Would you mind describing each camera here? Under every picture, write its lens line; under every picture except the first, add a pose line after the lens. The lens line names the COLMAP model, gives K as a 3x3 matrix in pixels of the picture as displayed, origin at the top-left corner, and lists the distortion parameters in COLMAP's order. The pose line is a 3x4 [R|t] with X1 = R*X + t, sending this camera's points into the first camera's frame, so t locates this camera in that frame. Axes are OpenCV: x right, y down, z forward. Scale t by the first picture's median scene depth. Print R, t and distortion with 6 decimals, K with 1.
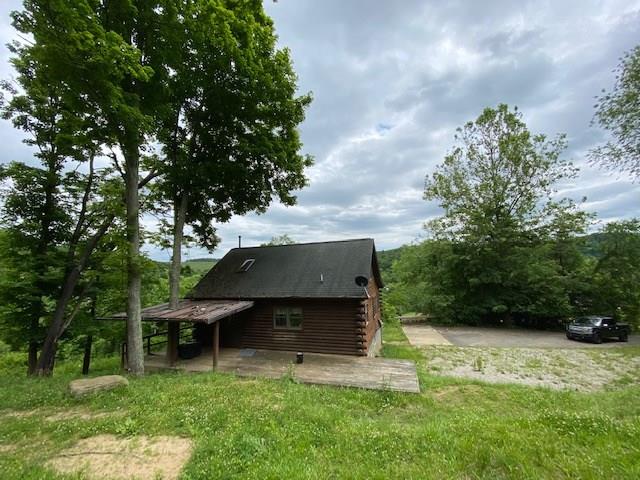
lens RADIAL K [[256.3, 0, 318.5], [0, 256.3, 236.3], [0, 0, 1]] dist [0.014678, -0.015851]
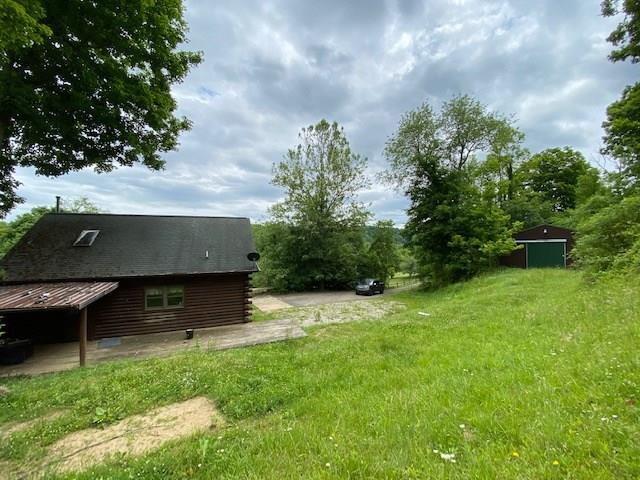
lens RADIAL K [[256.3, 0, 318.5], [0, 256.3, 236.3], [0, 0, 1]] dist [0.014678, -0.015851]
pose [[0.782008, 0.044915, 0.621647, -0.190176], [-0.098736, 0.993733, 0.052408, -0.000839], [-0.615397, -0.102362, 0.781542, -0.025313]]
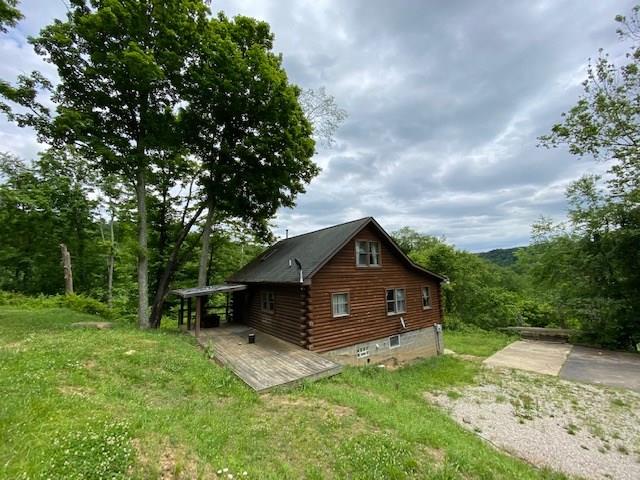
lens RADIAL K [[256.3, 0, 318.5], [0, 256.3, 236.3], [0, 0, 1]] dist [0.014678, -0.015851]
pose [[0.804807, -0.081416, -0.587927, 0.463629], [0.082482, 0.996278, -0.025055, 0.068262], [0.587778, -0.028329, 0.808526, 0.202668]]
